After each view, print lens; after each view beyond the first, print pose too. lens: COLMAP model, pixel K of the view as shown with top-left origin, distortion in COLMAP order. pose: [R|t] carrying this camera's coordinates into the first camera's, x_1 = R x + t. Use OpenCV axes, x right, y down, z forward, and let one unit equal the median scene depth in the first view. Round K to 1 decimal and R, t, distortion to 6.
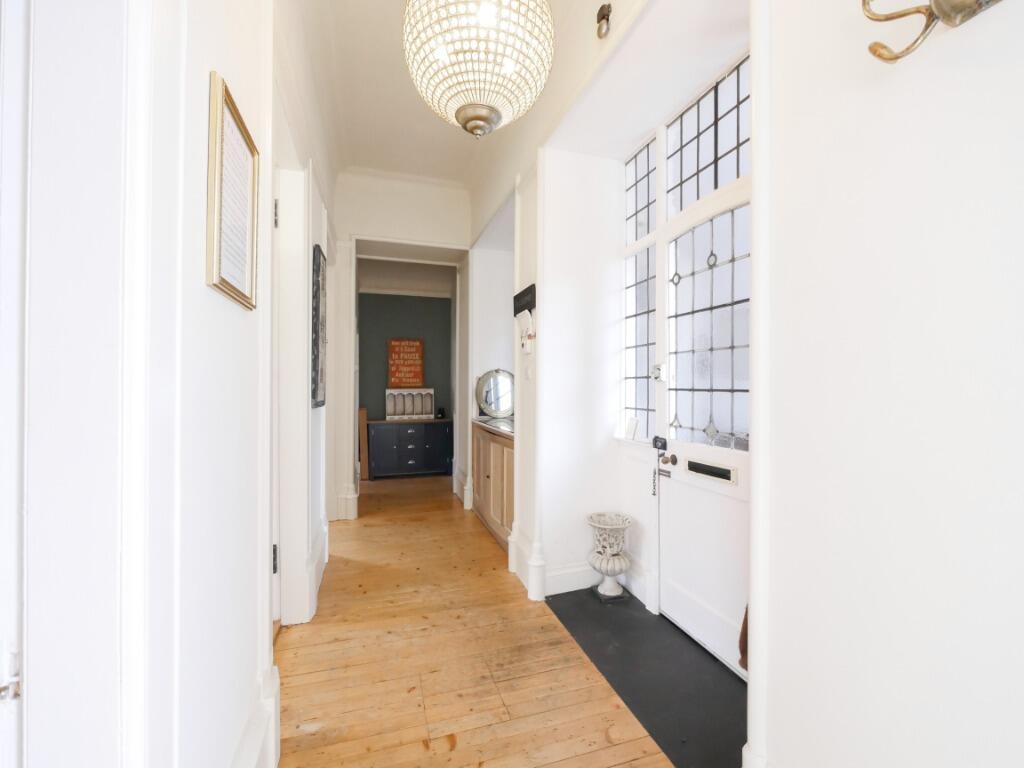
lens RADIAL K [[441.1, 0, 512.0], [0, 441.1, 384.0], [0, 0, 1]] dist [-0.000182, -0.000039]
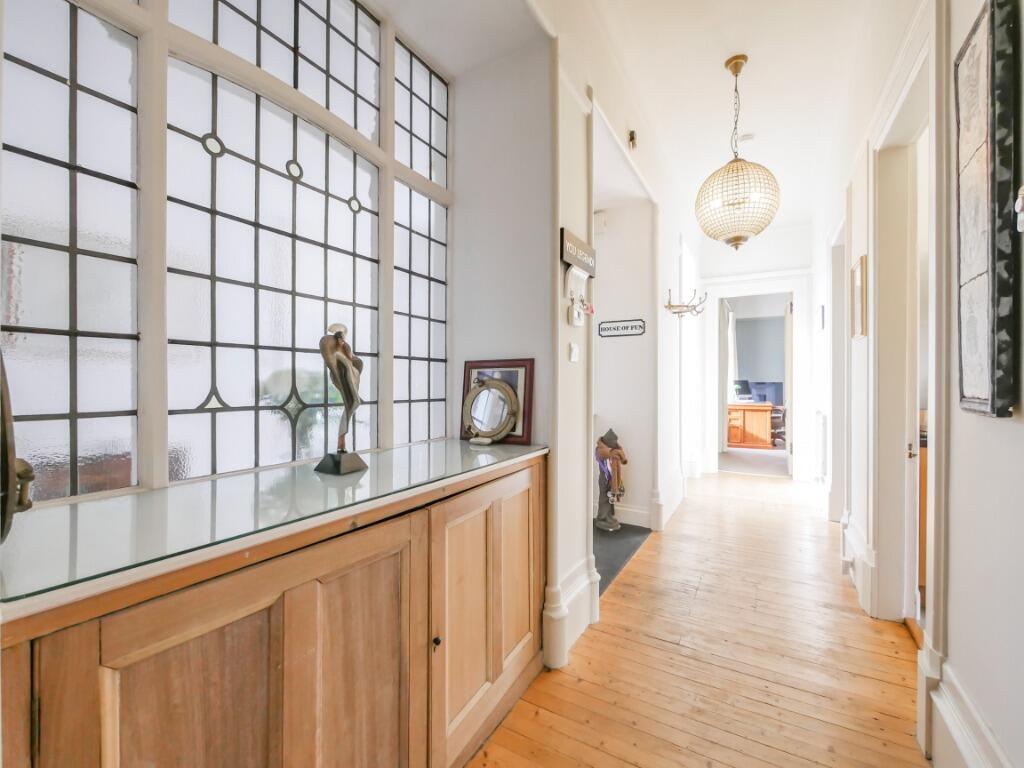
lens RADIAL K [[441.1, 0, 512.0], [0, 441.1, 384.0], [0, 0, 1]] dist [-0.000182, -0.000039]
pose [[-0.653722, -0.003584, 0.756726, -0.300933], [-0.007239, 0.999973, -0.001517, 0.062386], [-0.756700, -0.006470, -0.653730, 1.105789]]
